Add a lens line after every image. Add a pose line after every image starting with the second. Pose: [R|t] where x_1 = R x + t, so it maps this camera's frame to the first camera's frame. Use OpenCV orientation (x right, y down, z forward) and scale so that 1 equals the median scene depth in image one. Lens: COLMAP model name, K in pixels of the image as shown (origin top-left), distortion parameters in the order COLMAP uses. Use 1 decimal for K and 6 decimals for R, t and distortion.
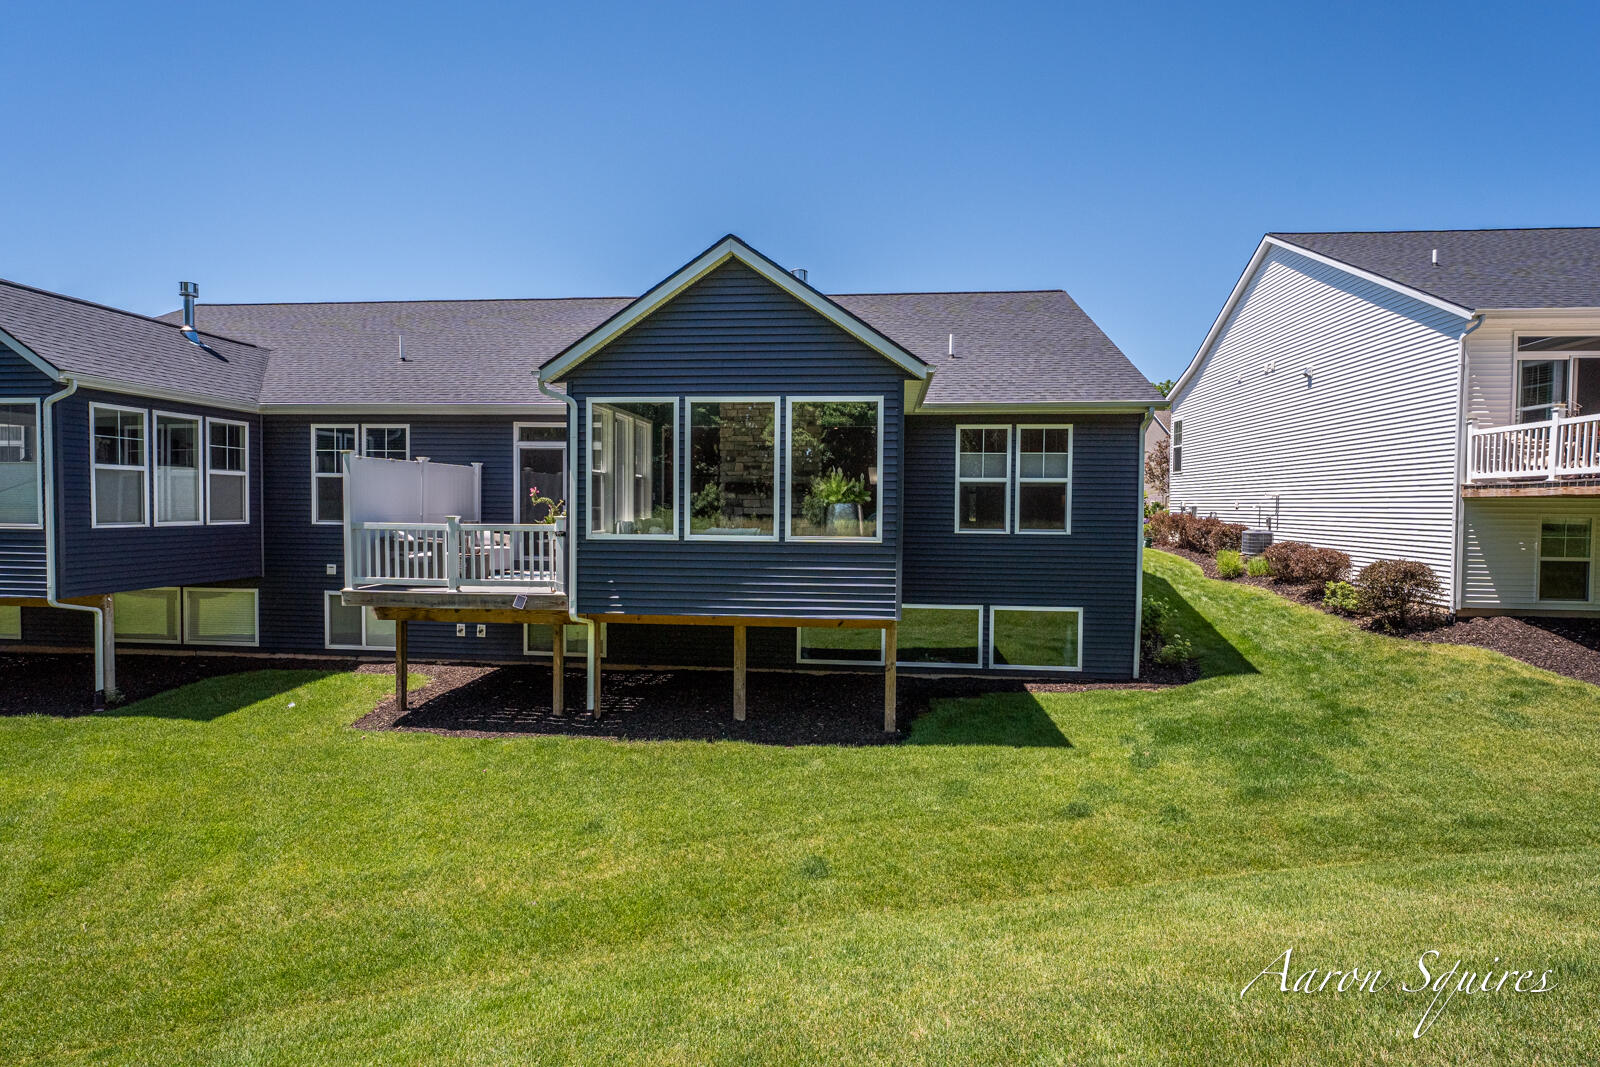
lens RADIAL K [[811.1, 0, 800.0], [0, 811.1, 533.5], [0, 0, 1]] dist [-0.014689, -0.000039]
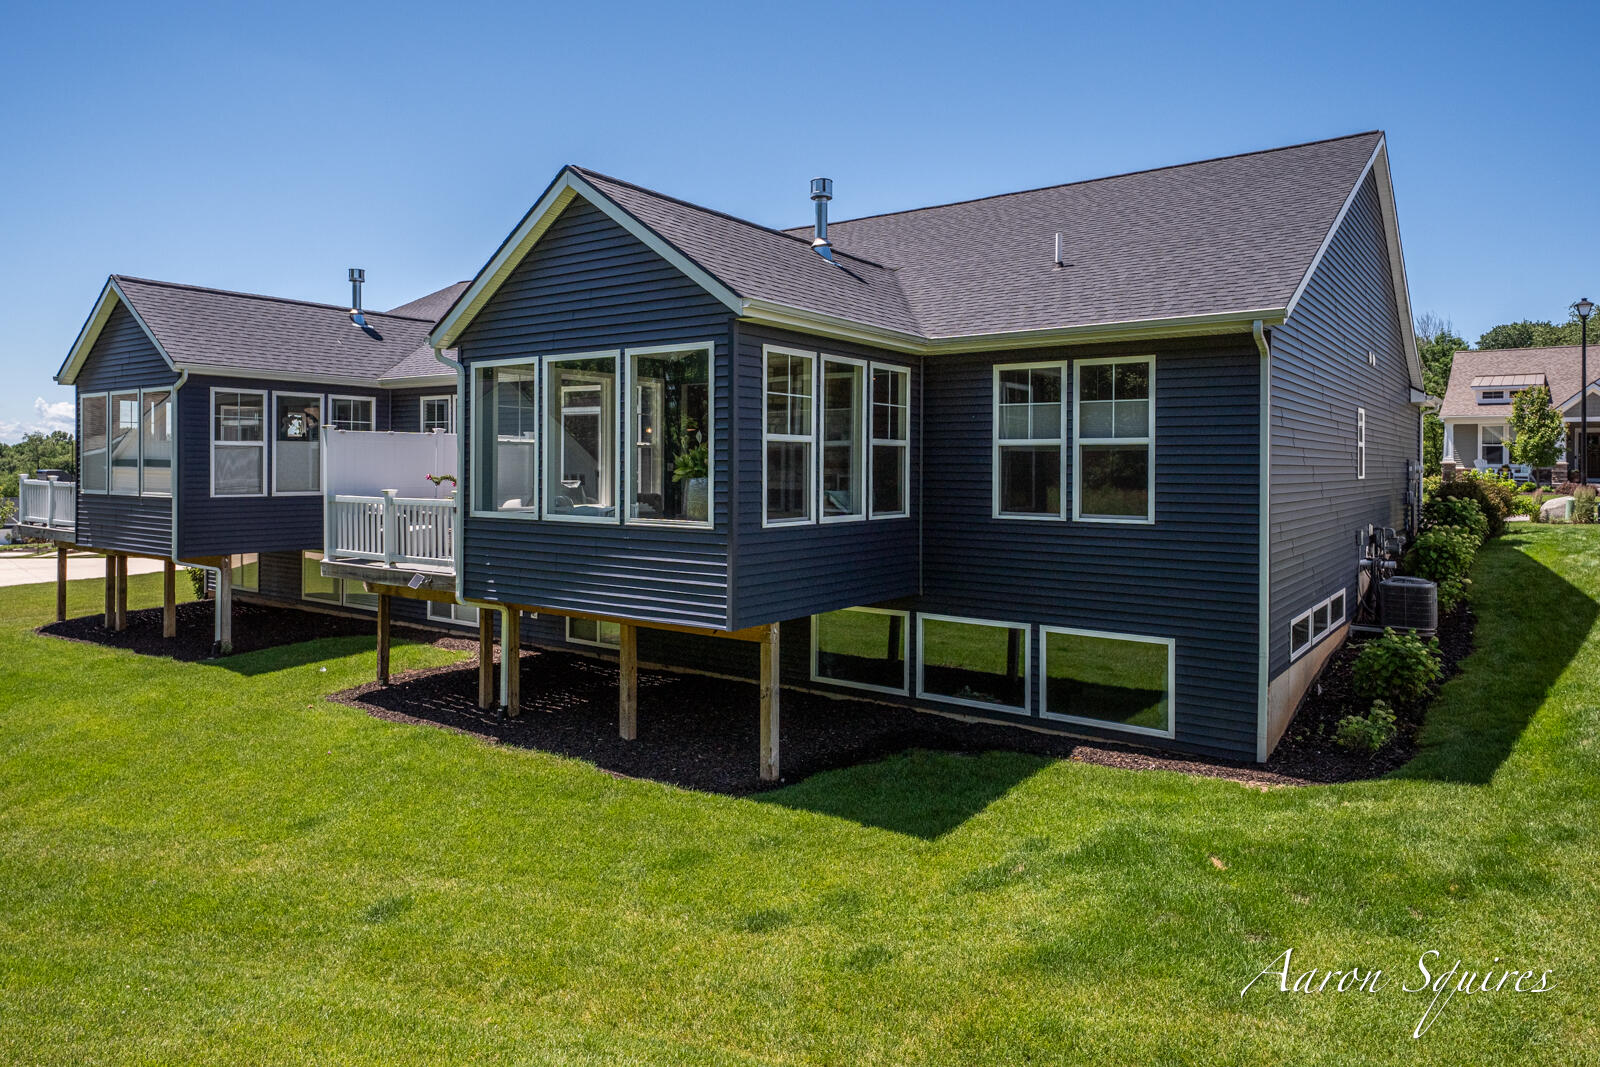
lens RADIAL K [[1021.5, 0, 798.5], [0, 1021.5, 465.5], [0, 0, 1]] dist [0.005563, 0.001346]
pose [[0.862726, -0.003848, -0.505657, 0.501446], [-0.015943, 0.999267, -0.034805, -0.012576], [0.505420, 0.038089, 0.862032, 0.146159]]
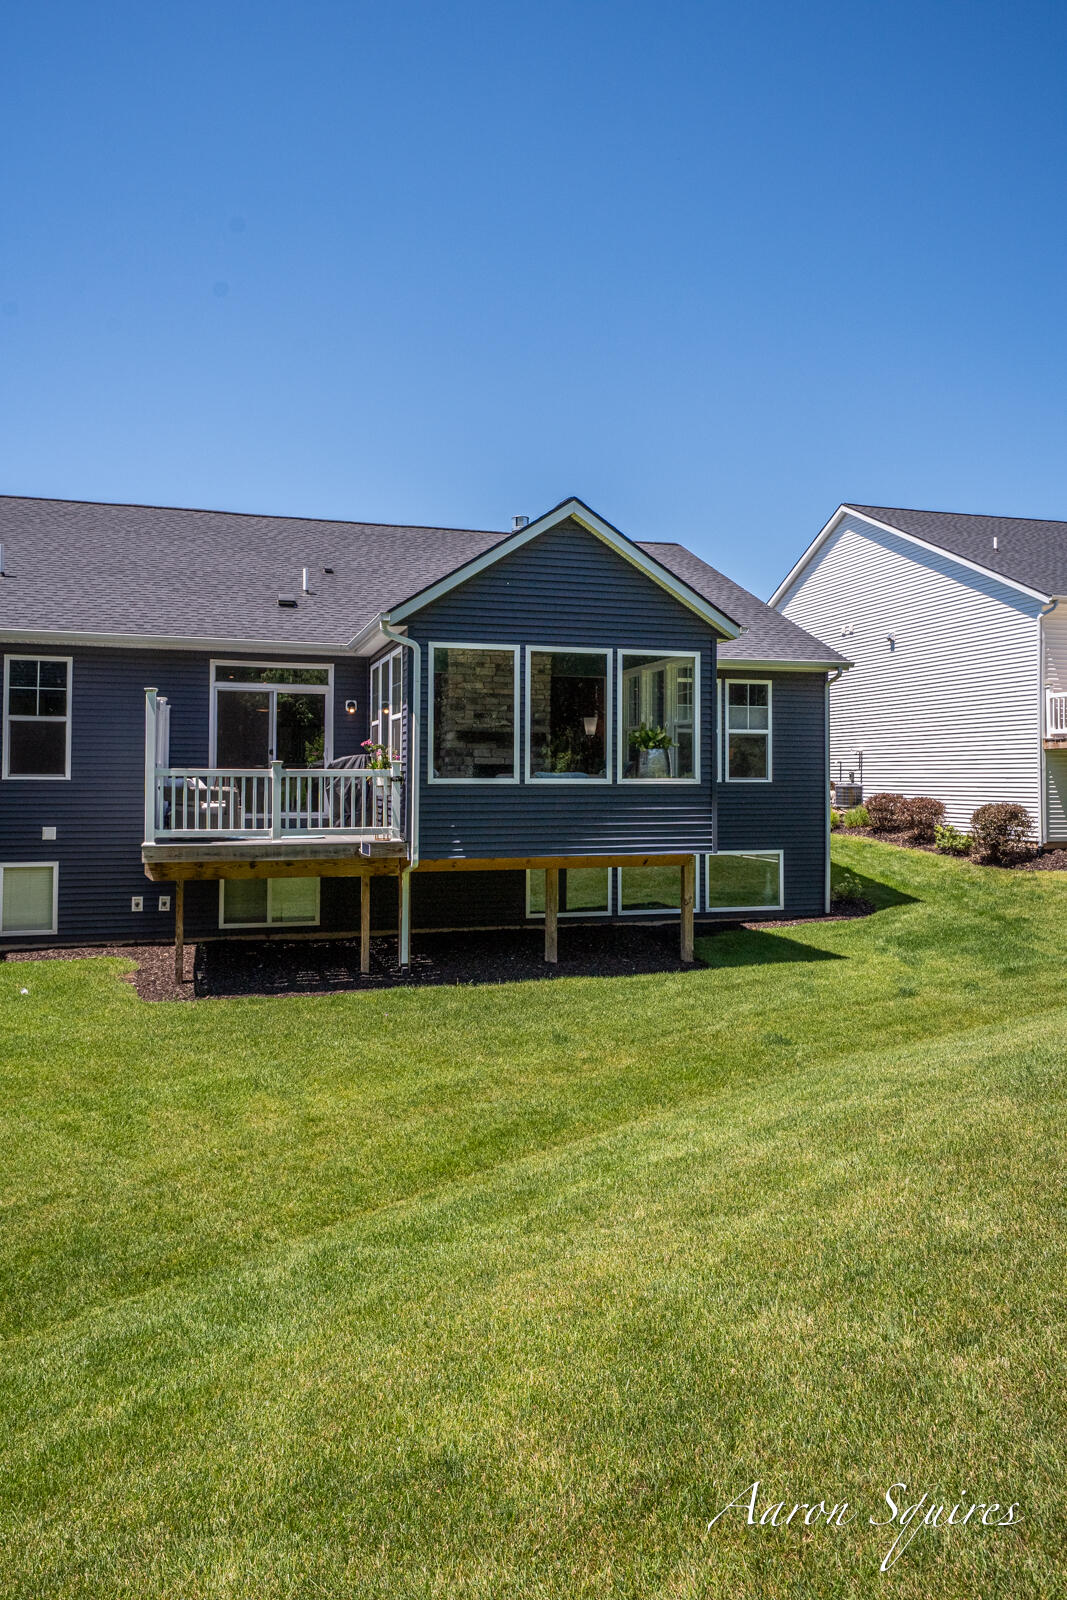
lens RADIAL K [[1074.8, 0, 525.9], [0, 1074.8, 755.4], [0, 0, 1]] dist [0.005805, 0.000656]
pose [[0.928634, 0.002006, 0.370992, -0.499249], [0.017993, 0.998565, -0.050437, 0.031815], [-0.370561, 0.053513, 0.927265, -0.206819]]
